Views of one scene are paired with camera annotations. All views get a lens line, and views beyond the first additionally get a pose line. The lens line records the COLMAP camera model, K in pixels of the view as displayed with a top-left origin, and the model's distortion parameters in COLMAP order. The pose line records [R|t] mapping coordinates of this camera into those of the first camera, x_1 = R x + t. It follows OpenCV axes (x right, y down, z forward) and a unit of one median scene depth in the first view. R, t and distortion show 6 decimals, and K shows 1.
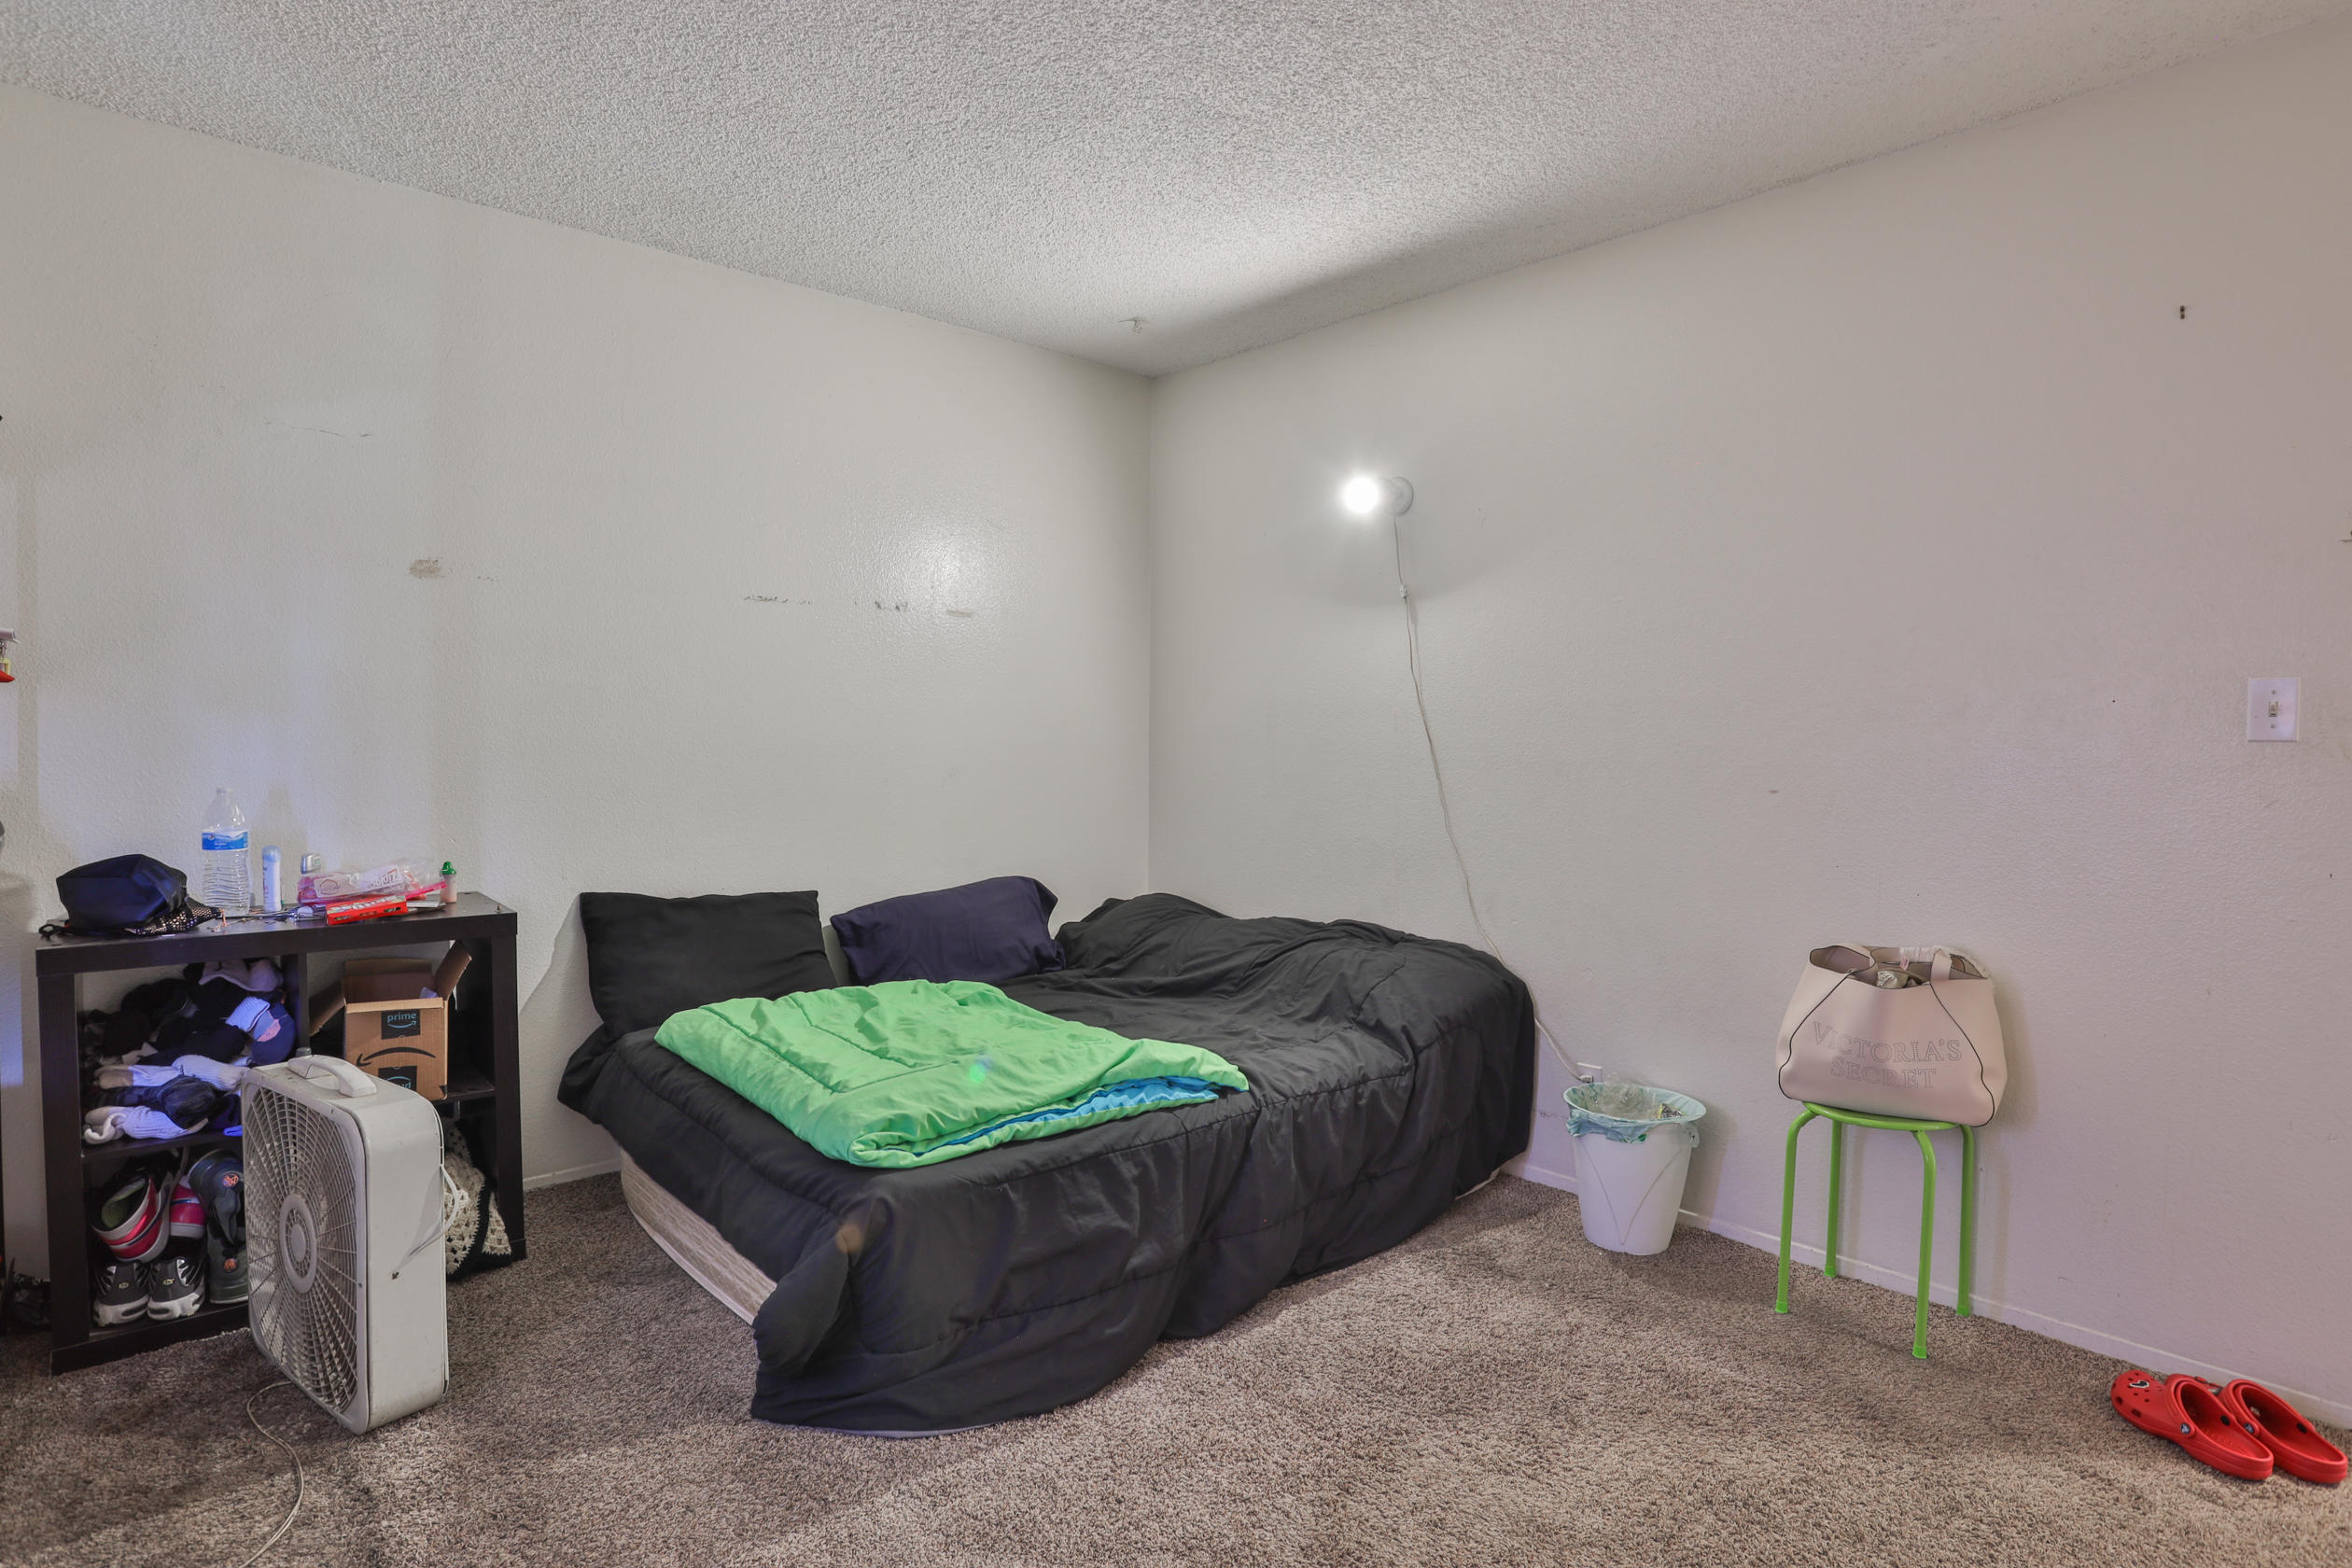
lens RADIAL K [[1208.8, 0, 1173.2], [0, 1208.8, 777.6], [0, 0, 1]] dist [-0.088148, 0.042263]
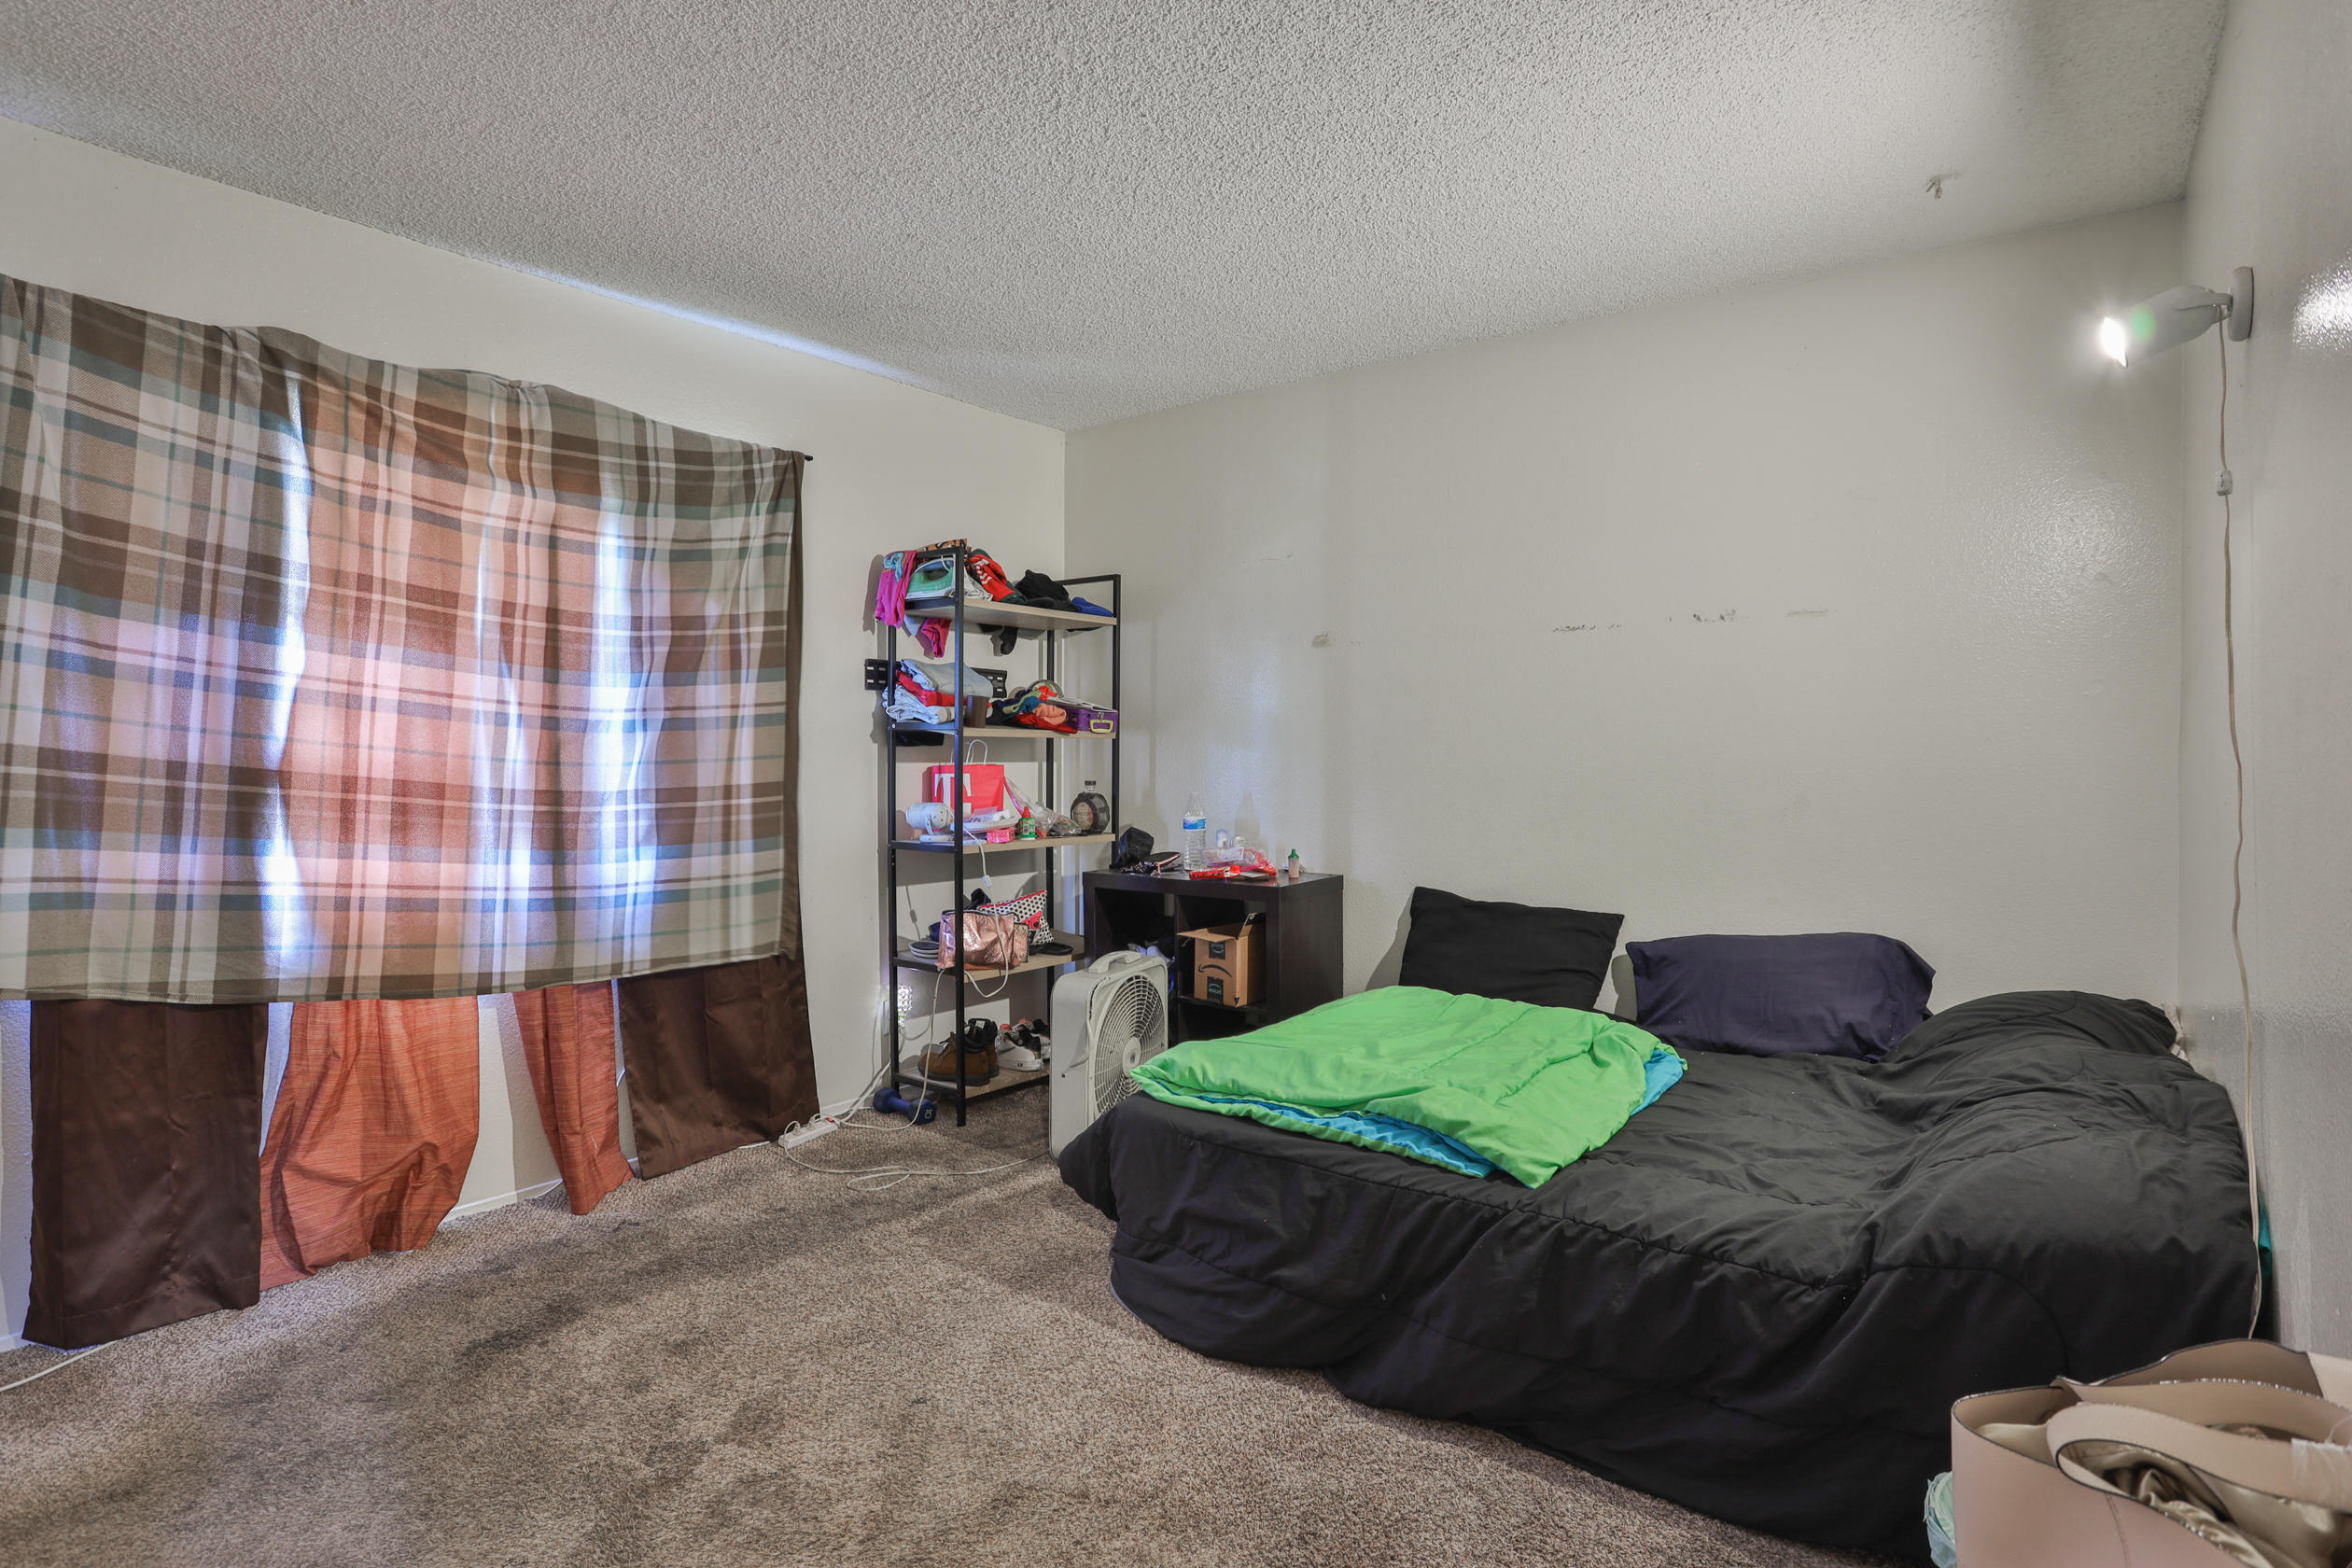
lens RADIAL K [[1208.8, 0, 1173.2], [0, 1208.8, 777.6], [0, 0, 1]] dist [-0.088148, 0.042263]
pose [[0.191455, 0.007559, -0.981472, 0.828878], [-0.028786, 0.999583, 0.002083, -0.014207], [0.981079, 0.027854, 0.191593, 0.613331]]
